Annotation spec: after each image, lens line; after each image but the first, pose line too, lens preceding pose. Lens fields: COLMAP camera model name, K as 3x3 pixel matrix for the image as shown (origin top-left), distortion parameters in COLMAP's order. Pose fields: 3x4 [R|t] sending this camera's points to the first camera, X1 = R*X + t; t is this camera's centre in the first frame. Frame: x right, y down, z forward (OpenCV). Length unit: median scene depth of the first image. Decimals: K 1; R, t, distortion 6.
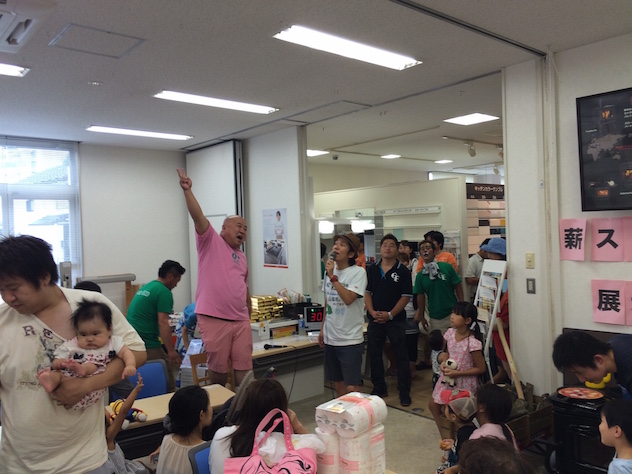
lens RADIAL K [[538.1, 0, 317.5], [0, 538.1, 236.0], [0, 0, 1]] dist [0.070629, -0.112472]
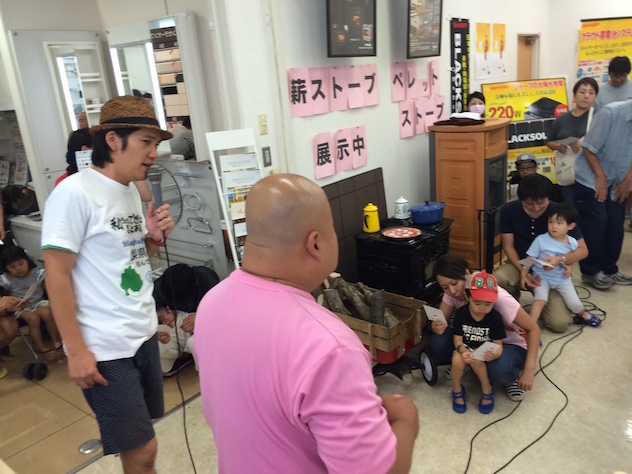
lens RADIAL K [[538.2, 0, 319.3], [0, 538.2, 236.2], [0, 0, 1]] dist [0.102471, -0.152553]
pose [[-0.196025, -0.224347, 0.954590, -0.378297], [0.094052, 0.964687, 0.246033, 0.016077], [-0.976078, 0.138010, -0.168003, 1.008153]]
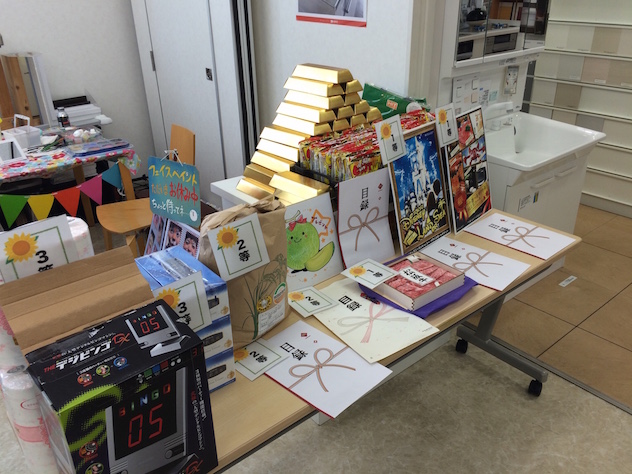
lens RADIAL K [[538.1, 0, 317.5], [0, 538.1, 236.0], [0, 0, 1]] dist [0.070629, -0.112472]
pose [[0.999775, 0.017279, 0.012341, -0.133964], [-0.020912, 0.902002, 0.431224, 0.041873], [-0.003680, -0.431385, 0.902160, 0.866108]]
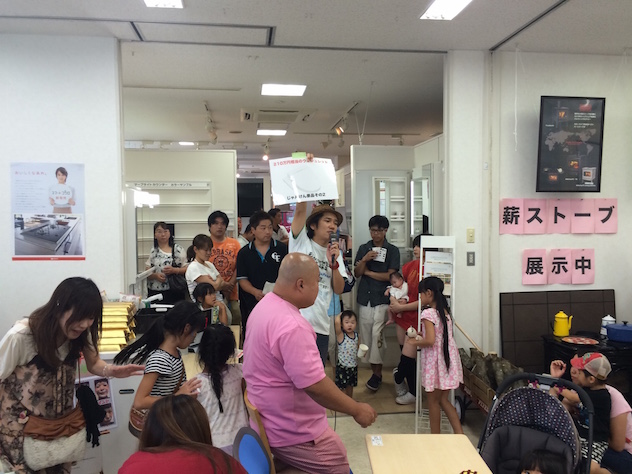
lens RADIAL K [[538.2, 0, 319.3], [0, 538.2, 236.2], [0, 0, 1]] dist [0.102471, -0.152553]
pose [[0.545233, -0.002197, 0.838282, -0.645635], [-0.005826, 0.999962, 0.006410, 0.039111], [-0.838264, -0.008379, 0.545200, 0.620762]]
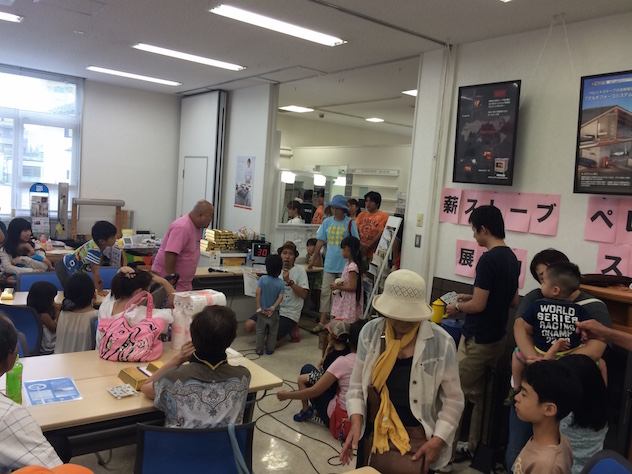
lens RADIAL K [[538.1, 0, 317.5], [0, 538.1, 236.0], [0, 0, 1]] dist [0.070629, -0.112472]
pose [[0.992030, 0.114327, -0.052978, 0.220357], [-0.109571, 0.990309, 0.085338, 0.003143], [0.062221, -0.078853, 0.994943, -0.190788]]
